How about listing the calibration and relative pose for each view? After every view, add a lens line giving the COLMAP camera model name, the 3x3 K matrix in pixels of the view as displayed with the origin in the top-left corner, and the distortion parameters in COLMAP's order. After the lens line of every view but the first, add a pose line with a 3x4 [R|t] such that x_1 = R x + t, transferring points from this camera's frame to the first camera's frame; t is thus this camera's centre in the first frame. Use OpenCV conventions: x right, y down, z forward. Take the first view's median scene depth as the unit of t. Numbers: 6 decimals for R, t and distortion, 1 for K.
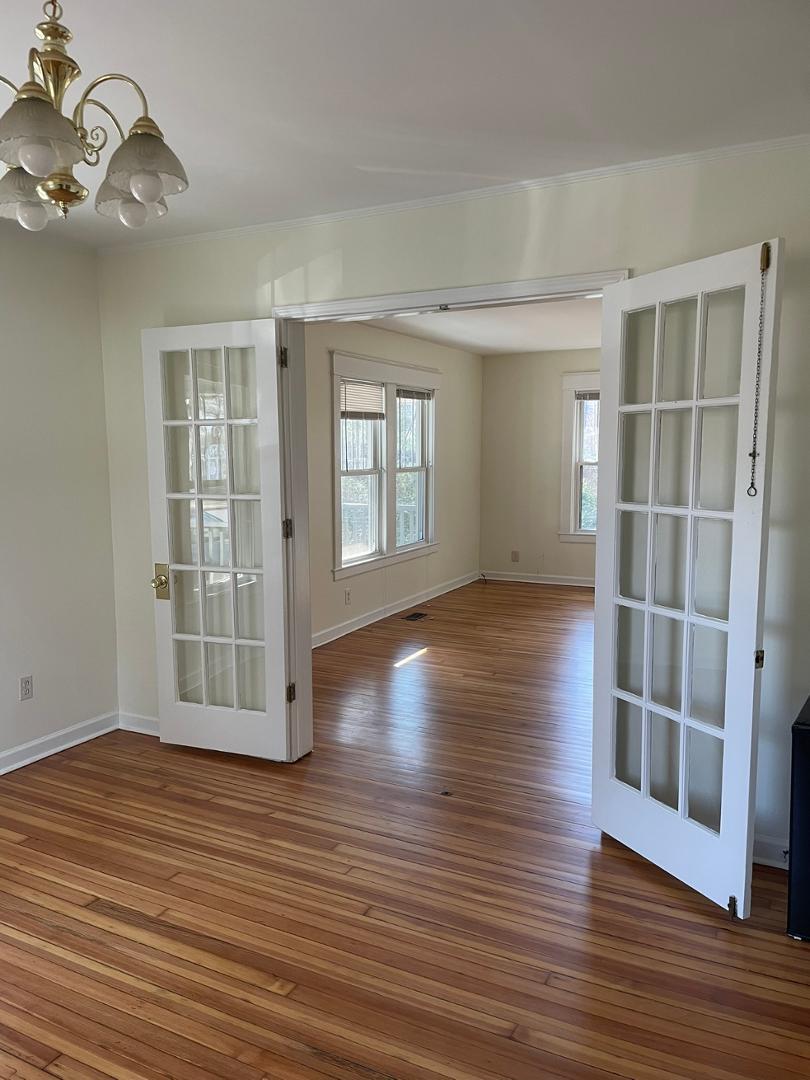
lens RADIAL K [[808.7, 0, 406.0], [0, 808.7, 543.1], [0, 0, 1]] dist [0.027529, -0.030966]
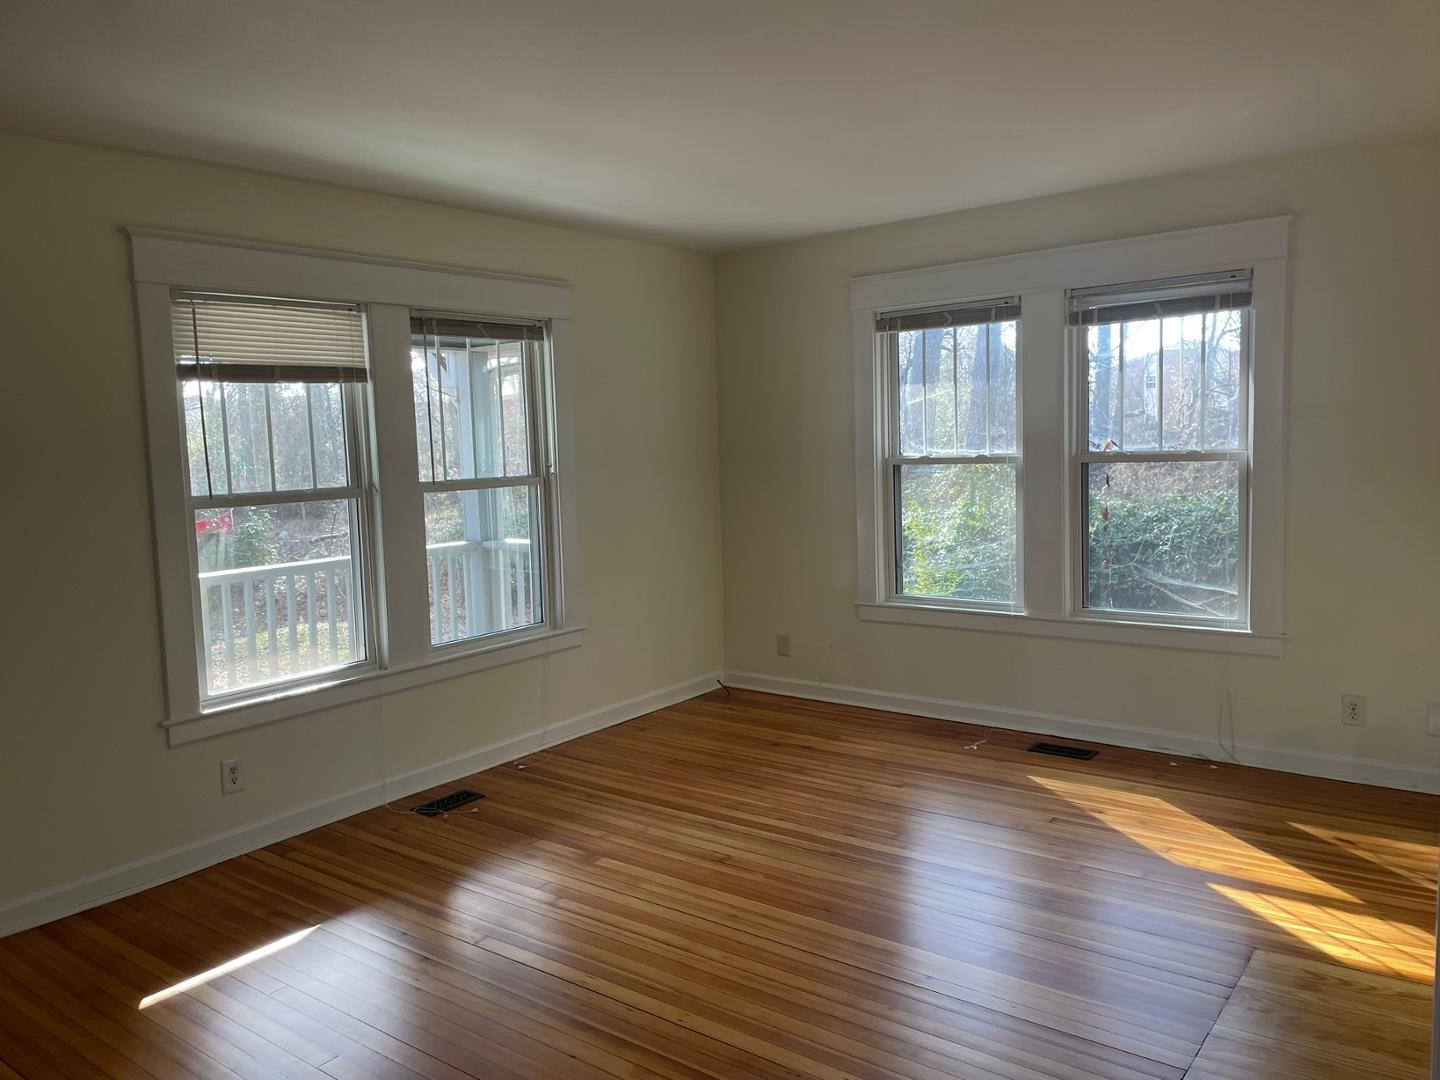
lens RADIAL K [[1078.3, 0, 717.6], [0, 1078.3, 531.9], [0, 0, 1]] dist [0.027529, -0.030966]
pose [[0.983793, -0.008640, -0.179097, 0.271603], [0.004138, 0.999666, -0.025496, -0.047039], [0.179258, 0.024342, 0.983501, 0.407785]]
